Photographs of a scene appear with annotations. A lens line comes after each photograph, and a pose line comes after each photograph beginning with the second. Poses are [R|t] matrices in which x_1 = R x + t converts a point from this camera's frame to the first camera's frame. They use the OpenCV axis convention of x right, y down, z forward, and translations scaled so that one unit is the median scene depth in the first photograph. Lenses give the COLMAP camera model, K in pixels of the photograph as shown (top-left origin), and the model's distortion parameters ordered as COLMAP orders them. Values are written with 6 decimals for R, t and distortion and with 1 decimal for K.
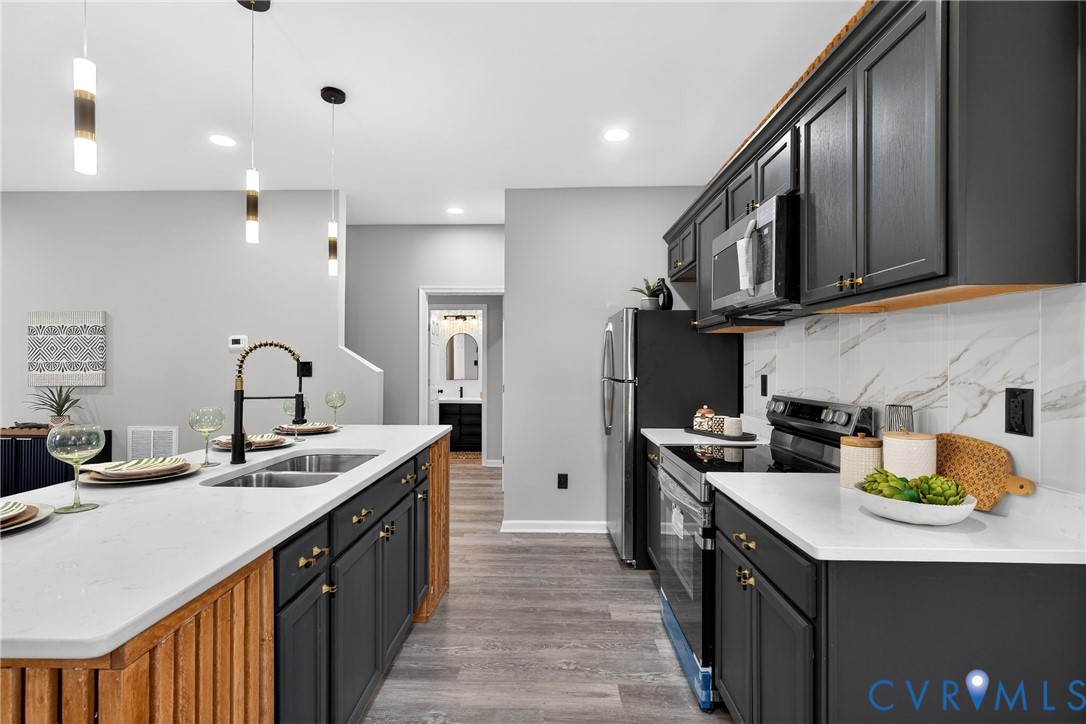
lens RADIAL K [[516.6, 0, 543.7], [0, 516.6, 359.2], [0, 0, 1]] dist [0.003080, -0.000664]
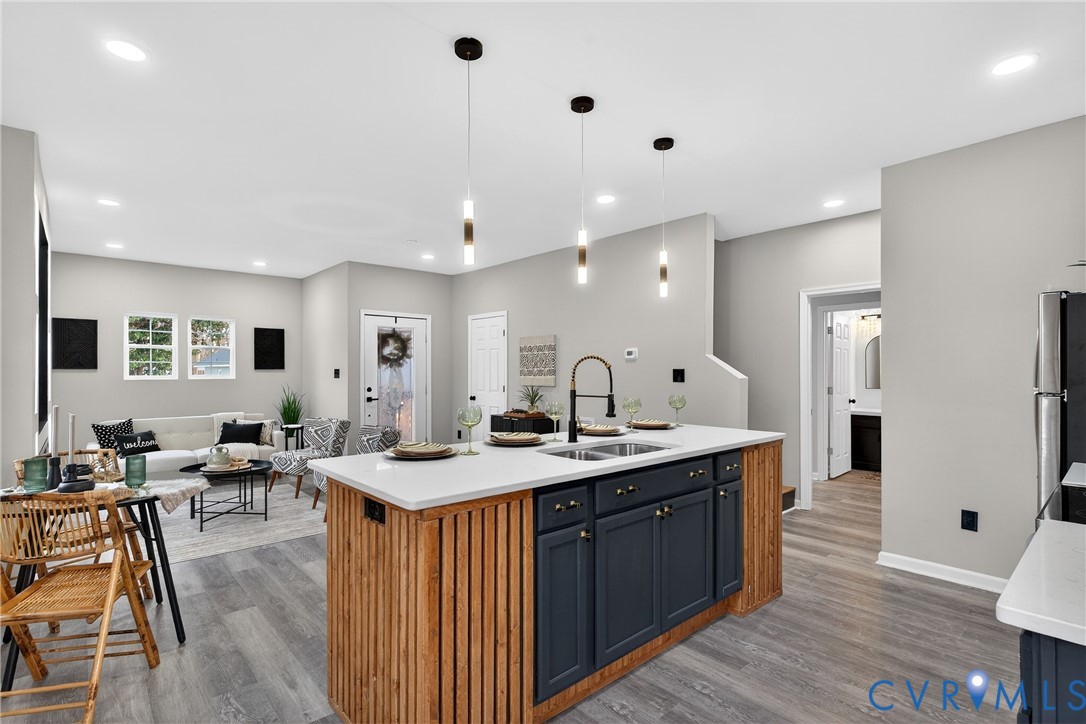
lens RADIAL K [[520.8, 0, 543.0], [0, 520.8, 362.0], [0, 0, 1]] dist [0.000865, -0.000858]
pose [[0.684124, -0.013999, -0.729231, 0.288495], [0.009014, 0.999902, -0.010739, -0.001352], [0.729310, 0.000774, 0.684183, -0.018374]]
